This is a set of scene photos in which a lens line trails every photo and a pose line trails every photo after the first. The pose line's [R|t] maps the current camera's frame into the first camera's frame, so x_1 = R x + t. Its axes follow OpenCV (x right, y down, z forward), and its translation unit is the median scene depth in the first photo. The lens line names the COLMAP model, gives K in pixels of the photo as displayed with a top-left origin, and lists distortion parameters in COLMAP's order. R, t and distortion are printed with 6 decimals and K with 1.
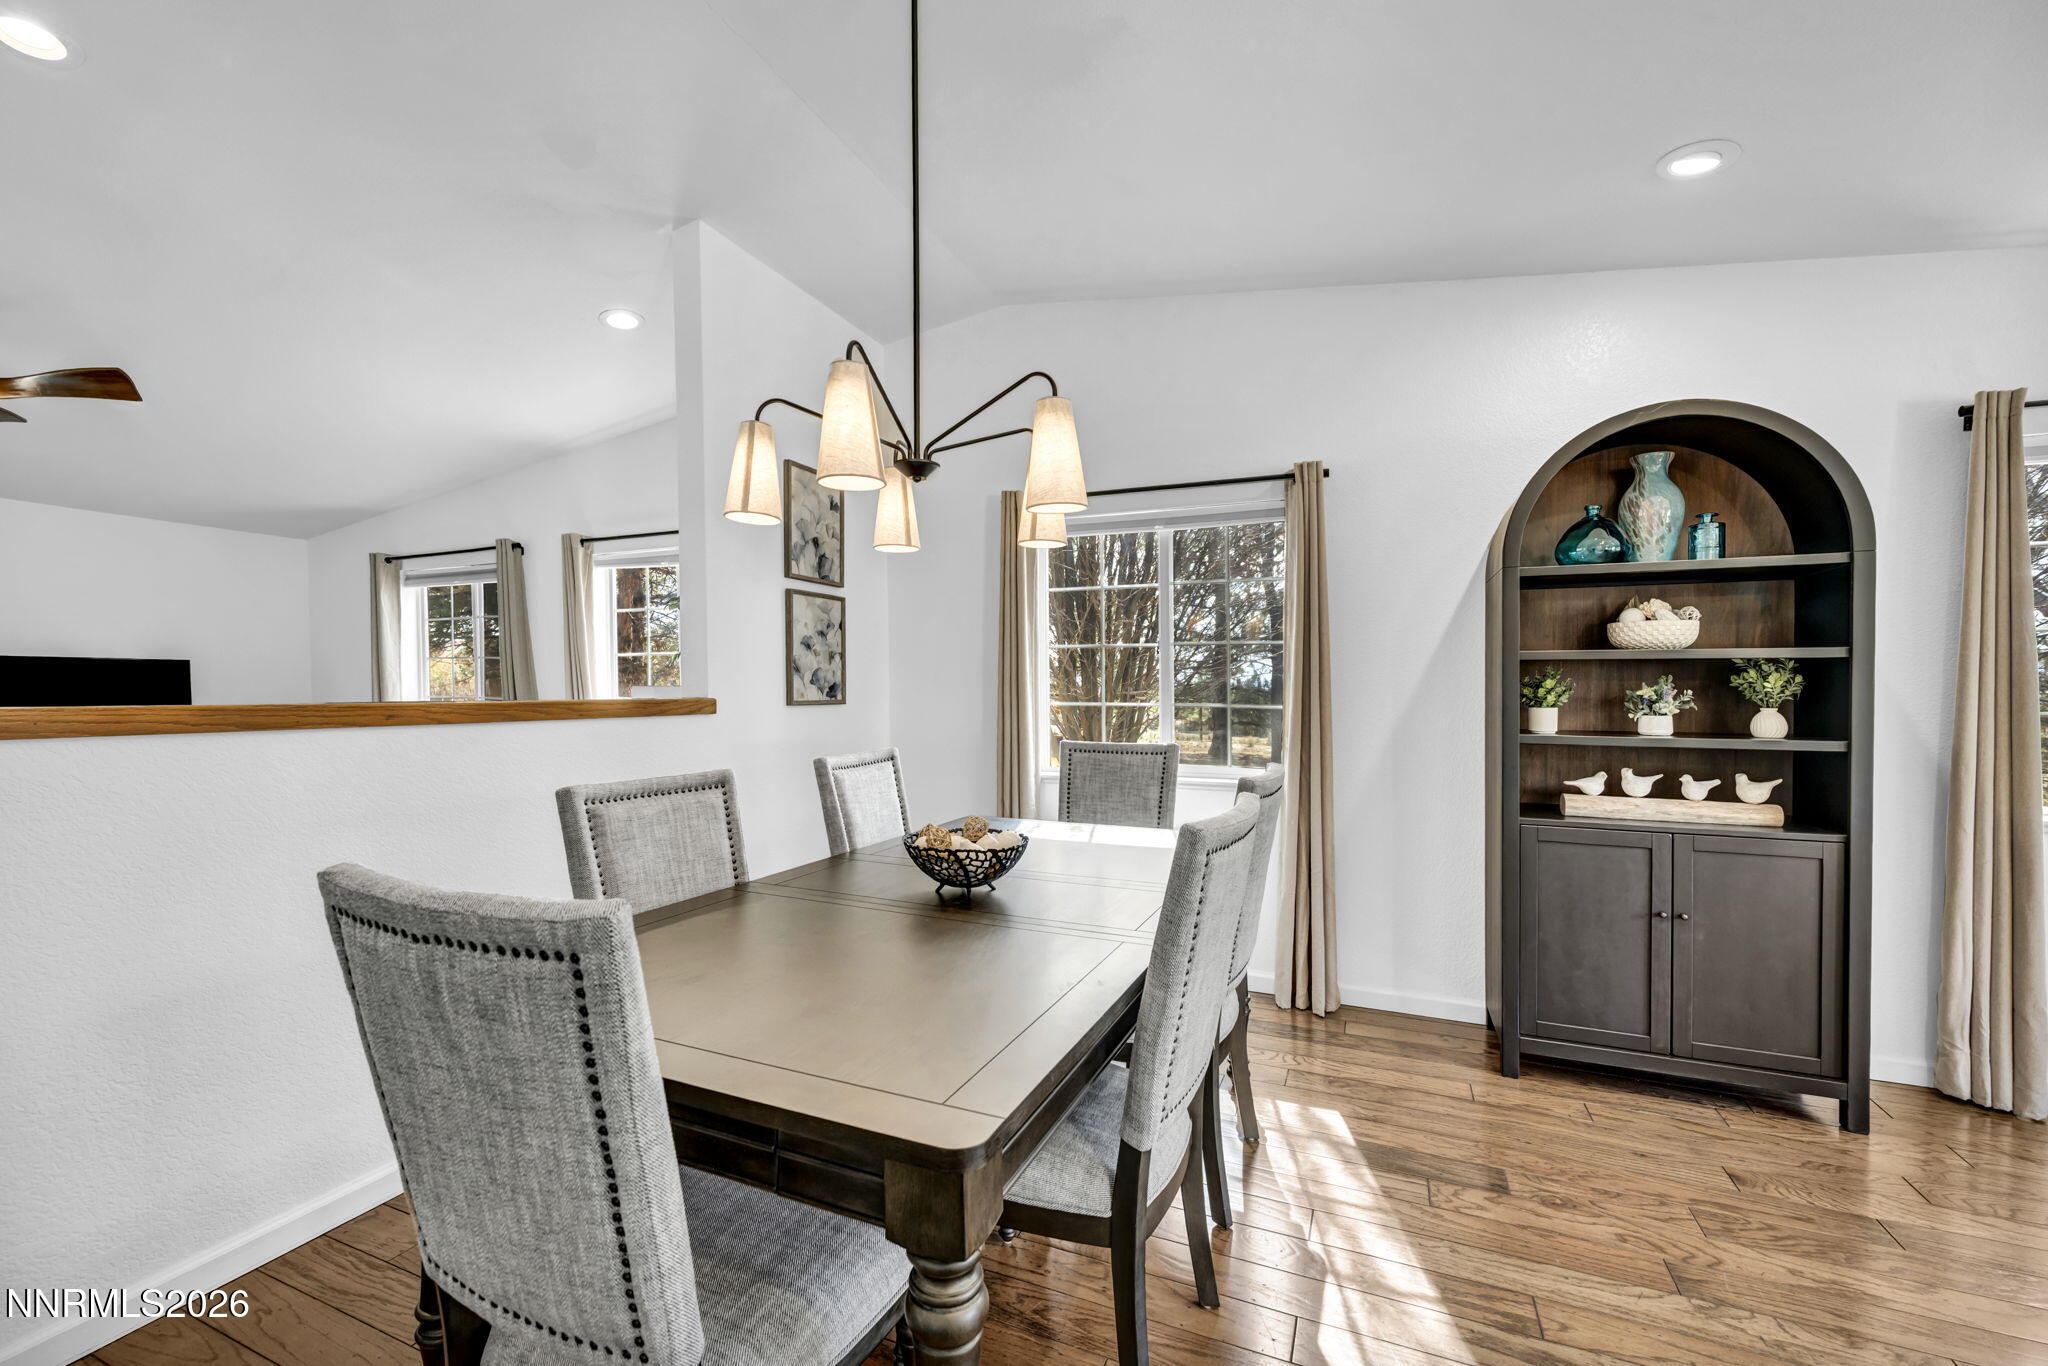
lens RADIAL K [[814.2, 0, 1043.2], [0, 814.2, 709.3], [0, 0, 1]] dist [-0.002470, 0.000547]
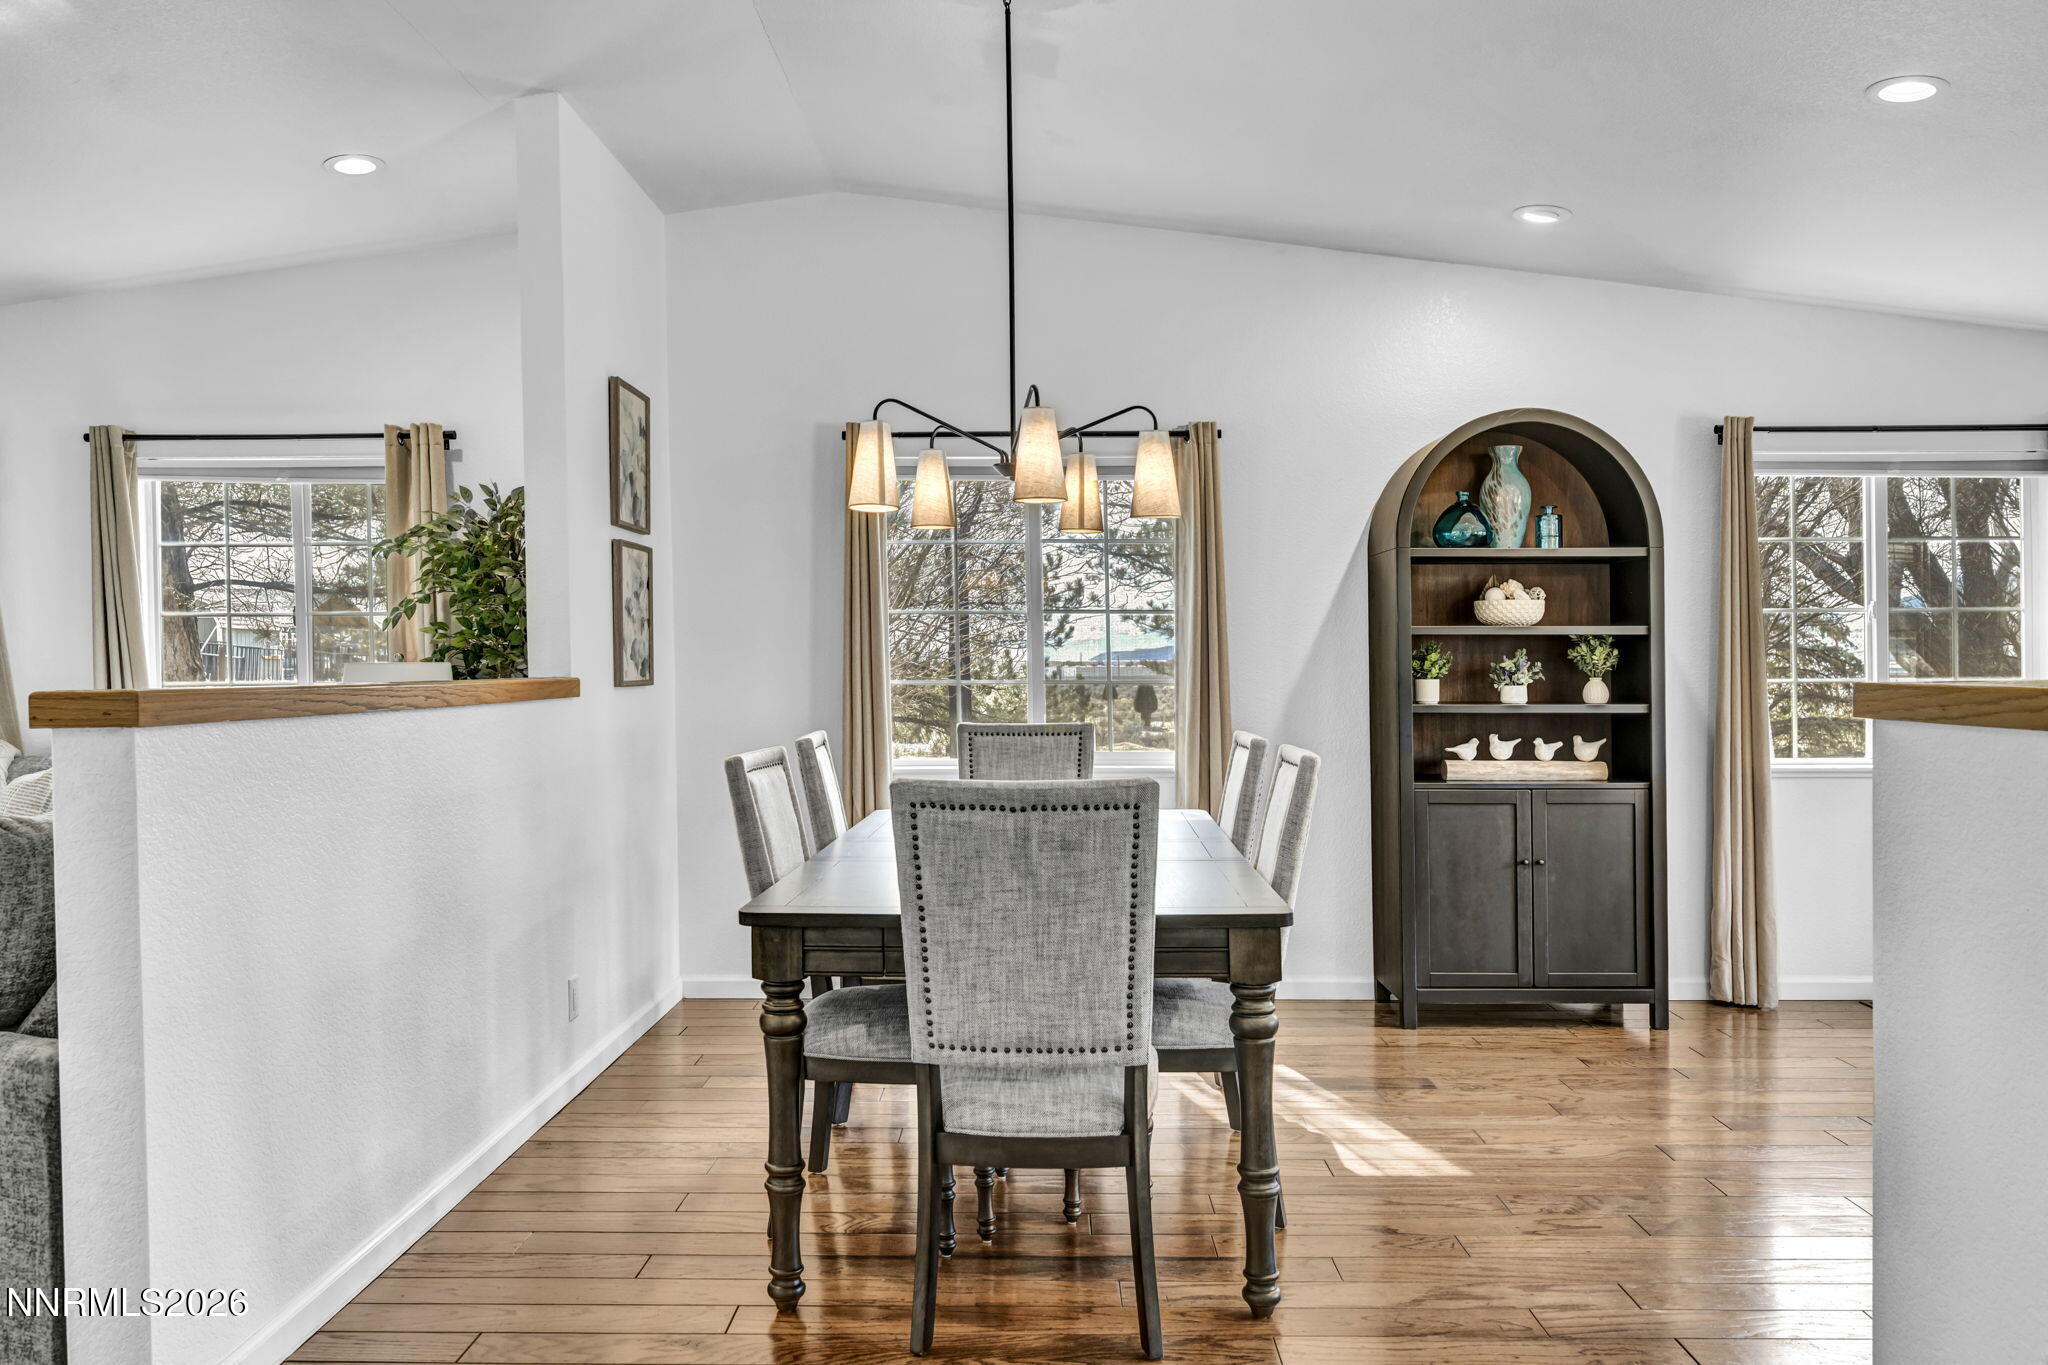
lens RADIAL K [[1539.5, 0, 1025.4], [0, 1539.5, 680.9], [0, 0, 1]] dist [0.002843, -0.001026]
pose [[0.921858, -0.009322, 0.387416, -0.684079], [0.014931, 0.999823, -0.011472, 0.015788], [-0.387240, 0.016360, 0.921834, -0.685770]]
